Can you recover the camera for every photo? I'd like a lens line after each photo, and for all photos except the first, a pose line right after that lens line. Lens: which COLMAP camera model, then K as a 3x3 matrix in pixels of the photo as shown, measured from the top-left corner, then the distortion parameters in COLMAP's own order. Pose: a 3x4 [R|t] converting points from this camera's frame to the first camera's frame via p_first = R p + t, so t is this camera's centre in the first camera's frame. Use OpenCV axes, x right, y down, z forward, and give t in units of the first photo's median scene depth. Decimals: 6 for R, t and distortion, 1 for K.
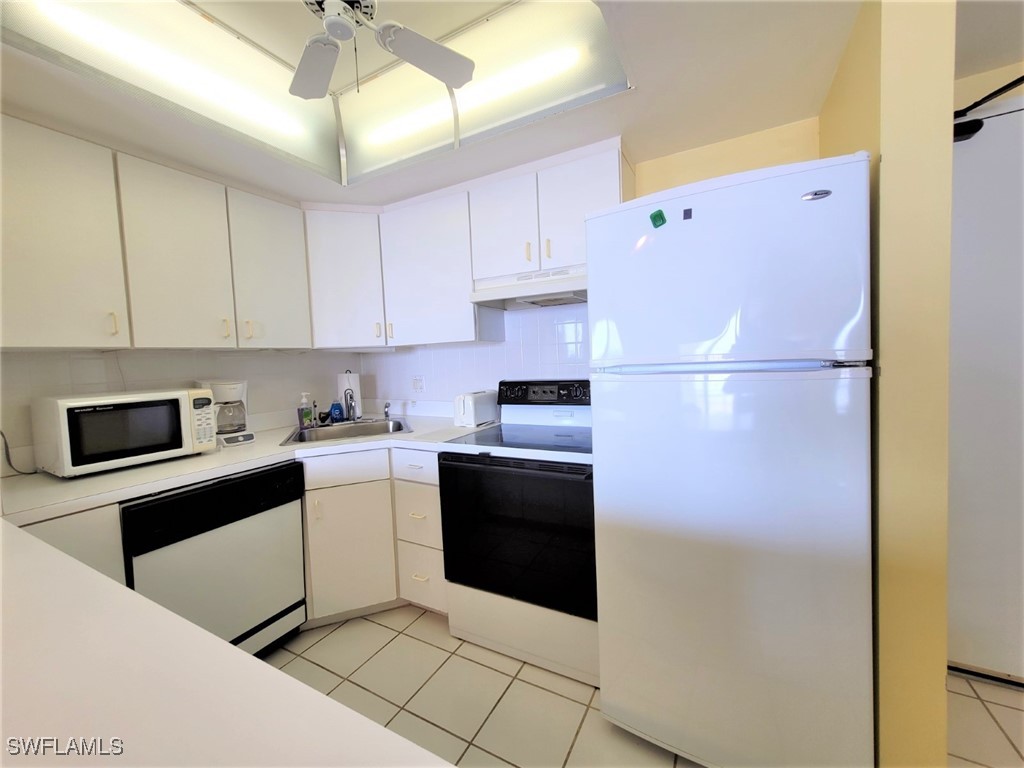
lens RADIAL K [[407.4, 0, 512.0], [0, 407.4, 384.0], [0, 0, 1]] dist [0.003400, 0.000021]
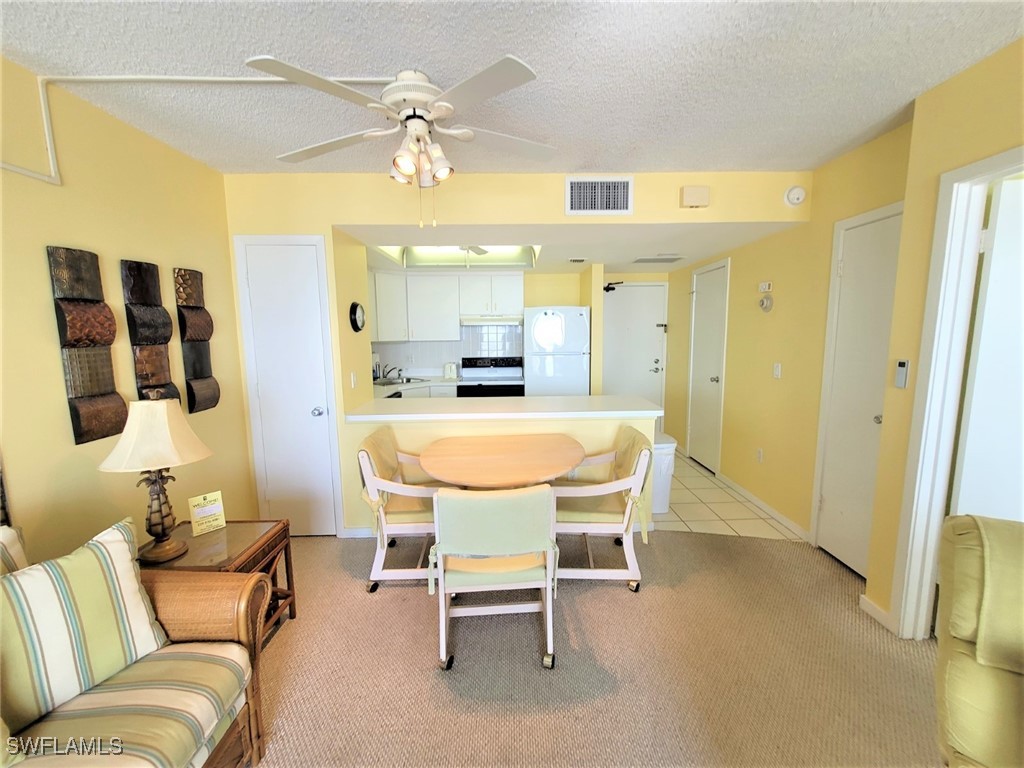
lens RADIAL K [[407.4, 0, 512.0], [0, 407.4, 384.0], [0, 0, 1]] dist [0.003400, 0.000021]
pose [[0.868068, -0.030554, 0.495504, -0.935794], [0.004699, 0.998565, 0.053341, 0.018936], [-0.496423, -0.043975, 0.866966, -1.107272]]
